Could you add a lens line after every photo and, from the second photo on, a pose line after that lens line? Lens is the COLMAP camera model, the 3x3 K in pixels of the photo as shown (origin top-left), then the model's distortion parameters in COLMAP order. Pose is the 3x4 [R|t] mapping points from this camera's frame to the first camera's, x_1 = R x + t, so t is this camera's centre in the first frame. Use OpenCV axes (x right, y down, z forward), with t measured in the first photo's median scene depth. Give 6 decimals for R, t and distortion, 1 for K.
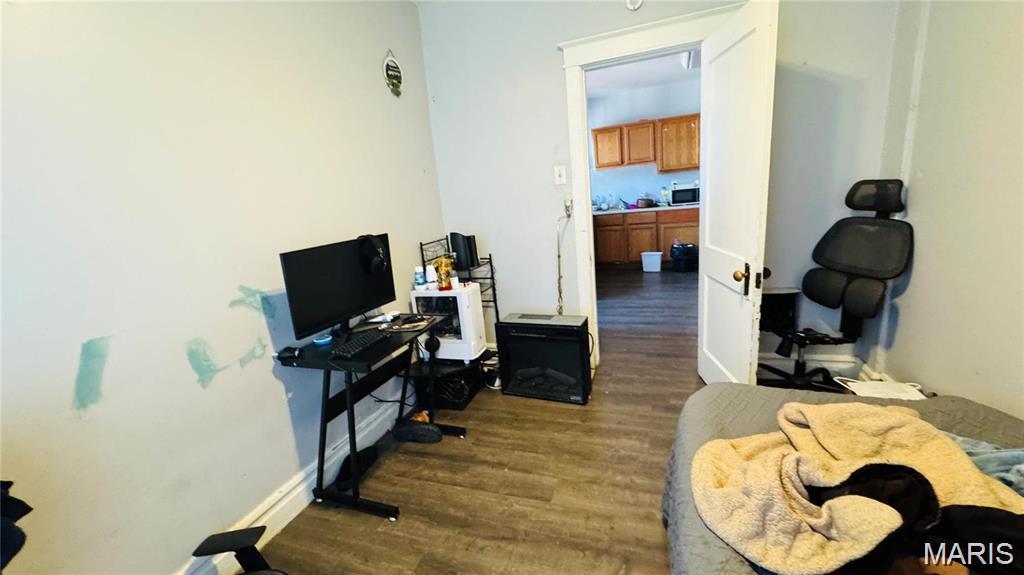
lens RADIAL K [[410.8, 0, 513.1], [0, 410.8, 282.5], [0, 0, 1]] dist [0.000317, 0.000000]
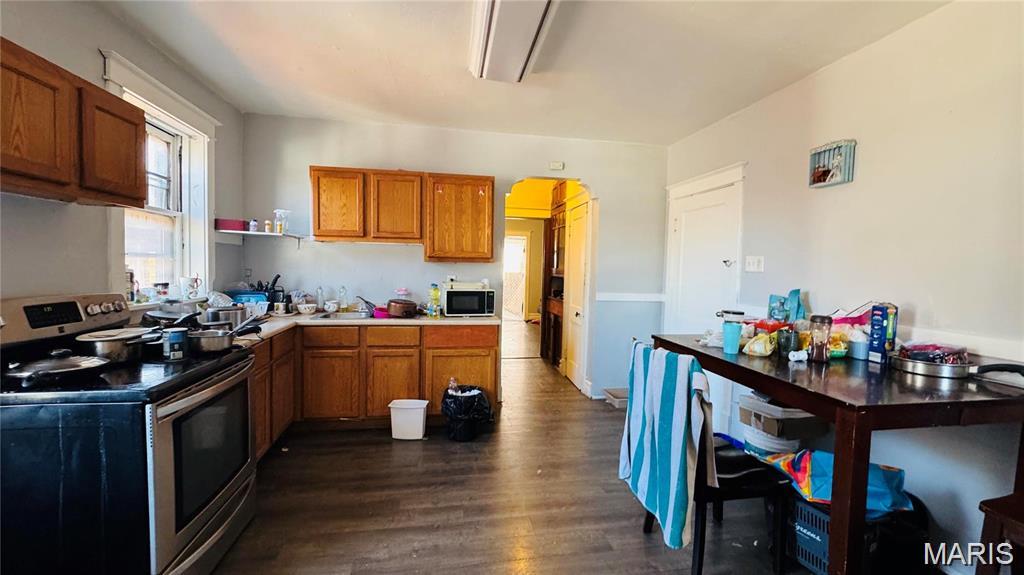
lens RADIAL K [[410.8, 0, 512.5], [0, 410.8, 287.9], [0, 0, 1]] dist [0.000317, 0.000000]
pose [[0.864911, 0.088240, 0.494108, 0.174220], [0.005891, 0.982573, -0.185784, -0.117138], [-0.501891, 0.163598, 0.849318, 0.446825]]
